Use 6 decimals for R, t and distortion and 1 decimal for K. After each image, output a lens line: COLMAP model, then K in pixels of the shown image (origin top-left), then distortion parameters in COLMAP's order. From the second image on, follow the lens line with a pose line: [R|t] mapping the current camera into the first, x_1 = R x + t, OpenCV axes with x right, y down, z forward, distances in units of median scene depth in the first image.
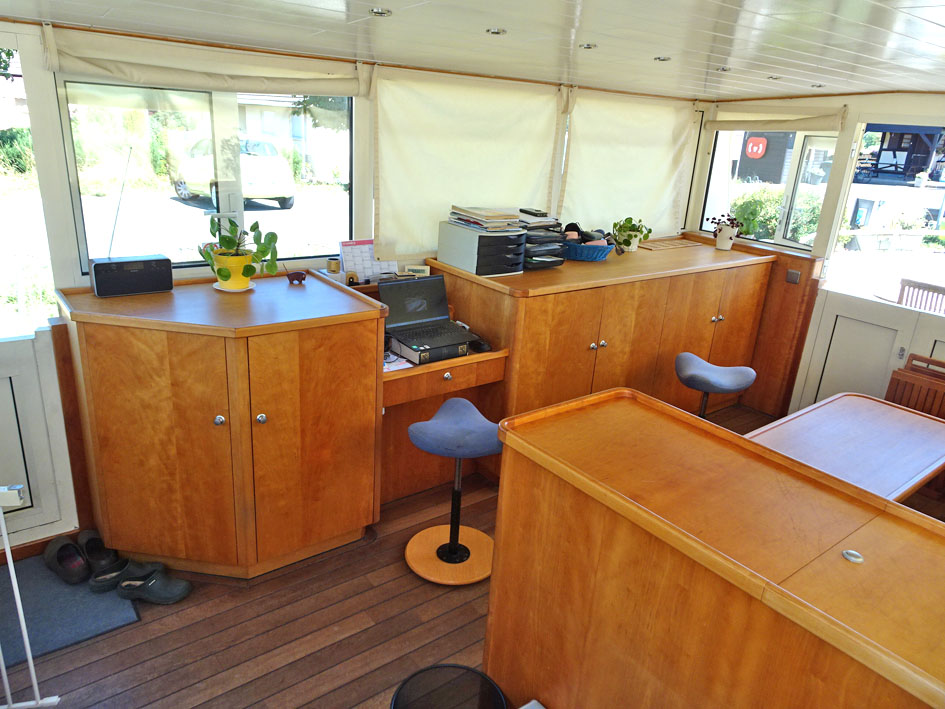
lens RADIAL K [[675.5, 0, 474.4], [0, 675.5, 352.3], [0, 0, 1]] dist [0.005976, 0.003085]
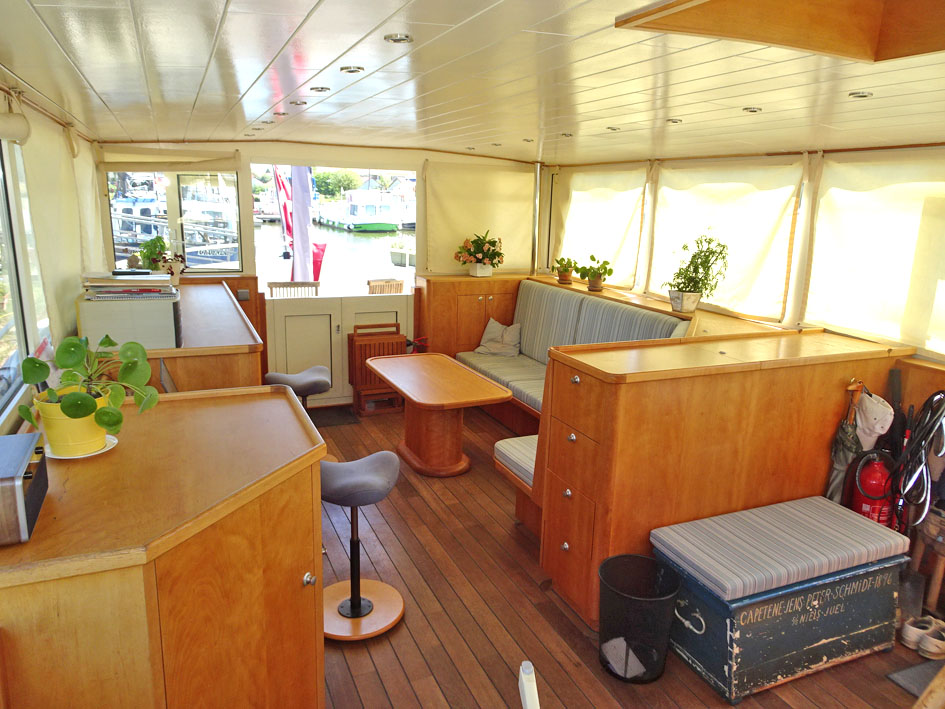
lens RADIAL K [[675.5, 0, 474.4], [0, 675.5, 352.3], [0, 0, 1]] dist [0.005976, 0.003085]
pose [[0.247481, -0.275628, 0.928861, -0.601743], [0.312503, 0.930155, 0.192750, -0.137741], [-0.917112, 0.242570, 0.316330, 0.340239]]
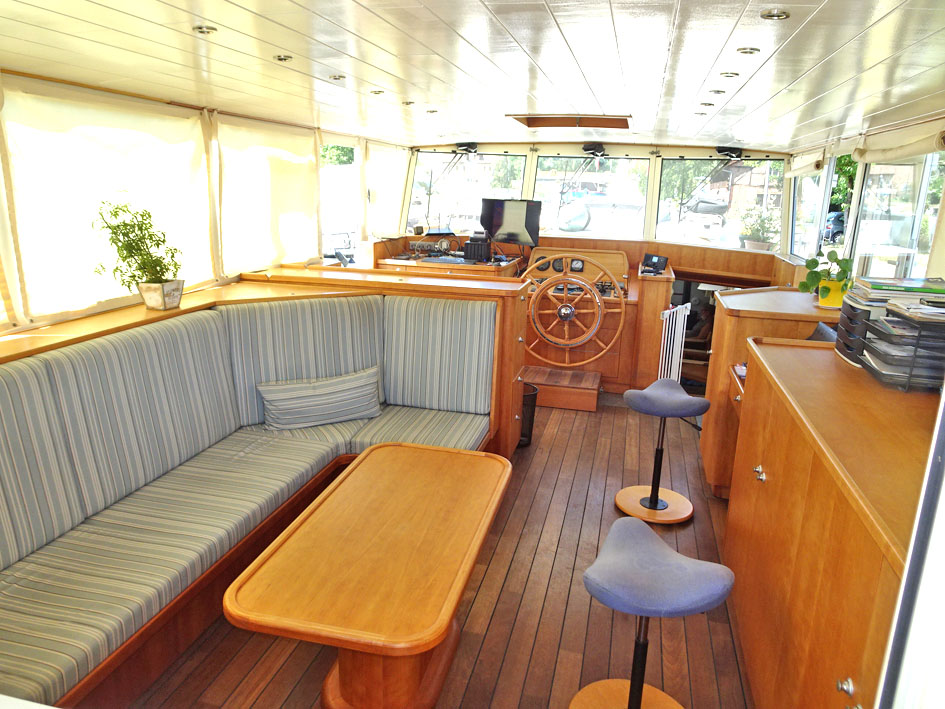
lens RADIAL K [[675.5, 0, 474.4], [0, 675.5, 352.3], [0, 0, 1]] dist [0.005976, 0.003085]
pose [[-0.780283, 0.060954, -0.622449, 0.746326], [-0.284583, 0.851638, 0.440143, -0.299631], [0.556930, 0.520574, -0.647172, 1.124522]]
